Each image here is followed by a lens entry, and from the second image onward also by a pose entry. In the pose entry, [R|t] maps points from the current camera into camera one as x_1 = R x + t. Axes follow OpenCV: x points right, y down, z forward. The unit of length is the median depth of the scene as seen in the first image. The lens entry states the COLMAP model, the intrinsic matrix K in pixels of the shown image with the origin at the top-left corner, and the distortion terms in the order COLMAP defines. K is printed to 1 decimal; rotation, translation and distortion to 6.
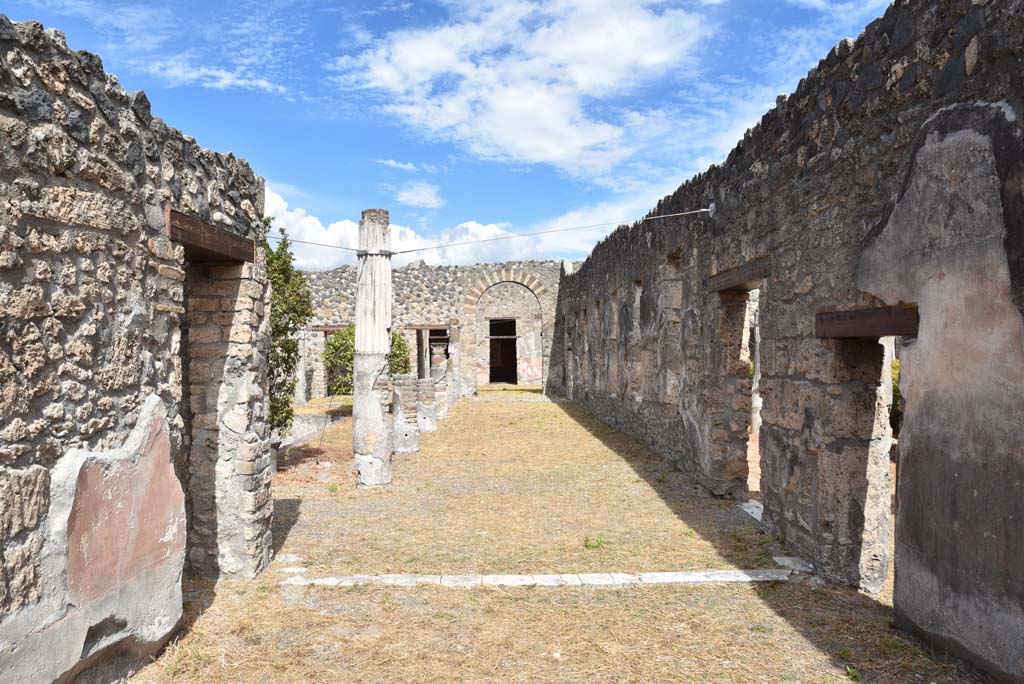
lens RADIAL K [[693.1, 0, 512.0], [0, 693.1, 354.9], [0, 0, 1]] dist [-0.113399, 0.058936]
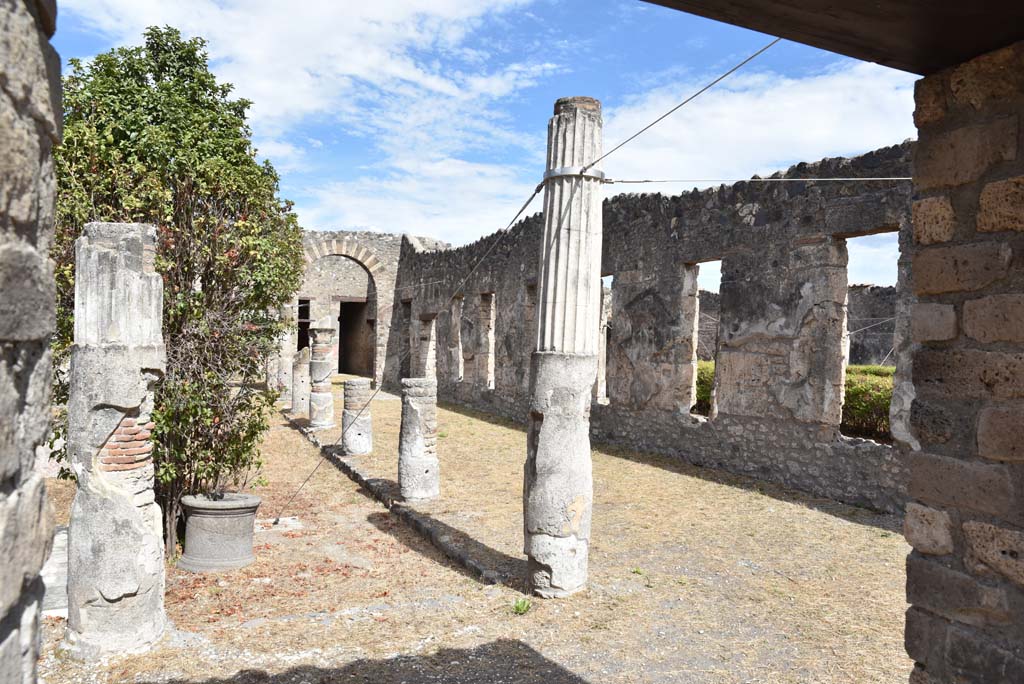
lens RADIAL K [[693.1, 0, 512.0], [0, 693.1, 354.9], [0, 0, 1]] dist [-0.113399, 0.058936]
pose [[0.914204, 0.021117, 0.404705, -0.147937], [-0.028940, 0.999494, 0.013220, -0.002508], [-0.404221, -0.023797, 0.914352, 0.157513]]
